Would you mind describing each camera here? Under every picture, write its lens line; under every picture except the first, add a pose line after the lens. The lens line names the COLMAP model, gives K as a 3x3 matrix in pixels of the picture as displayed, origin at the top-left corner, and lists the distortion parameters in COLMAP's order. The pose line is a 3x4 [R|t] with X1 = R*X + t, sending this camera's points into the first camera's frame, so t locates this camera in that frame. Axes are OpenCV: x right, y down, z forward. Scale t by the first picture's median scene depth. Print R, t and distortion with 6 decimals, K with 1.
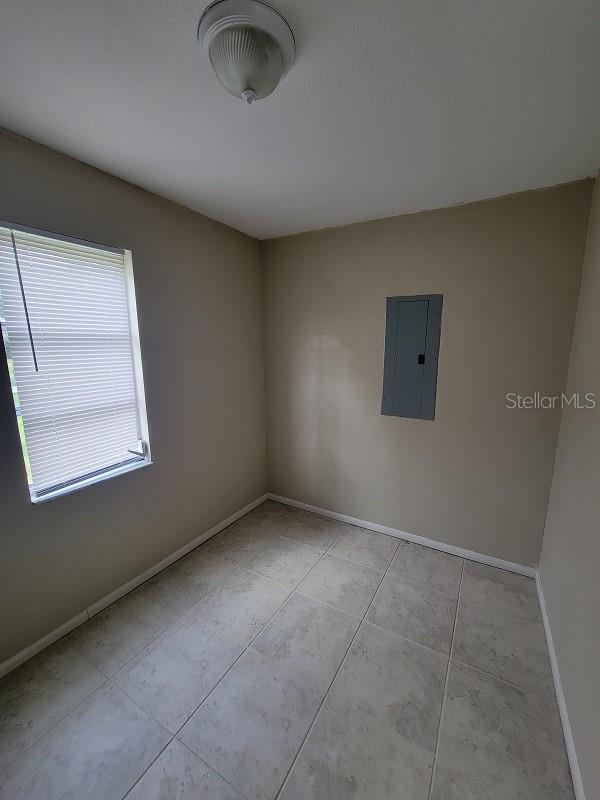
lens RADIAL K [[326.0, 0, 300.6], [0, 326.0, 401.9], [0, 0, 1]] dist [0.000103, -0.000201]
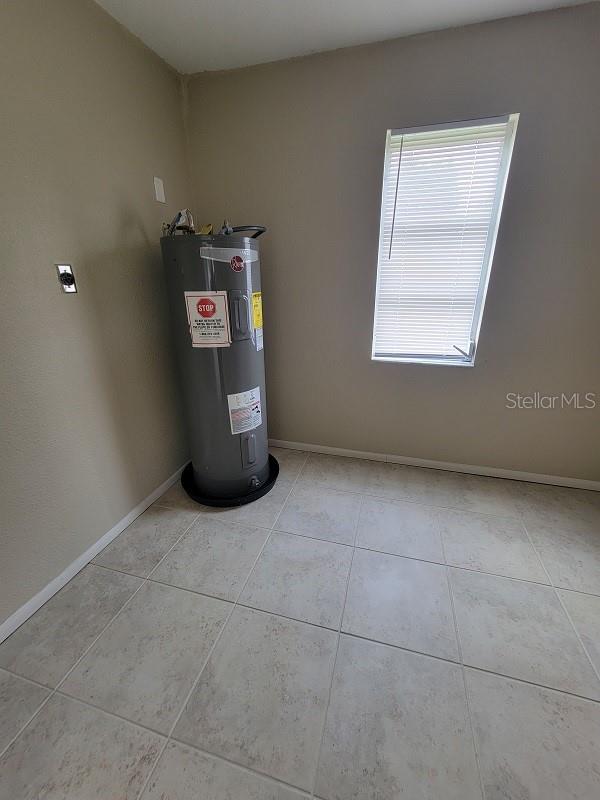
lens RADIAL K [[326.0, 0, 300.9], [0, 326.0, 398.8], [0, 0, 1]] dist [0.000103, -0.000201]
pose [[0.252626, 0.347593, -0.902972, 0.370076], [-0.160004, 0.935402, 0.315312, 0.057848], [0.954242, 0.064823, 0.291923, 0.252677]]
